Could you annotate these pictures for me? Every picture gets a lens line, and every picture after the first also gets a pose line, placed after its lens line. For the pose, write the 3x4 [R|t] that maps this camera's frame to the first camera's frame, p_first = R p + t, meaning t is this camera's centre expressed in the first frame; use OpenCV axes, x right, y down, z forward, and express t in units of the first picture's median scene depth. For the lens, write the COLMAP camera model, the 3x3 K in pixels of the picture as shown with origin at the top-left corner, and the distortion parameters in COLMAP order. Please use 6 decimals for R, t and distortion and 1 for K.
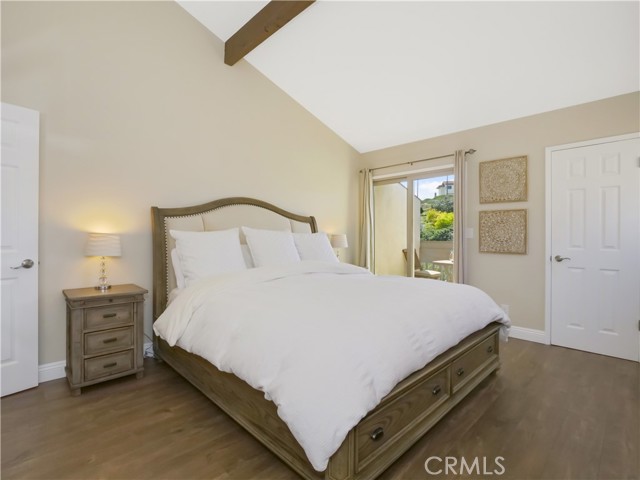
lens RADIAL K [[321.3, 0, 317.9], [0, 321.3, 234.9], [0, 0, 1]] dist [-0.018180, 0.001876]
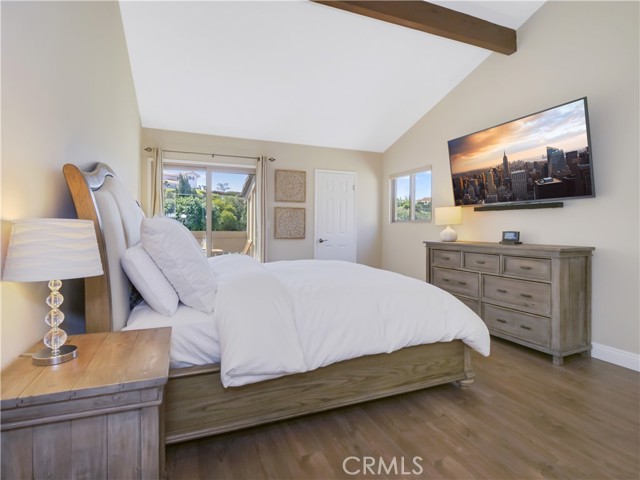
lens RADIAL K [[321.3, 0, 314.7], [0, 321.3, 219.7], [0, 0, 1]] dist [-0.018180, 0.001876]
pose [[0.373500, 0.017302, 0.927469, -0.644847], [-0.003946, 0.999847, -0.017063, -0.001982], [-0.927622, 0.002714, 0.373511, 0.379381]]
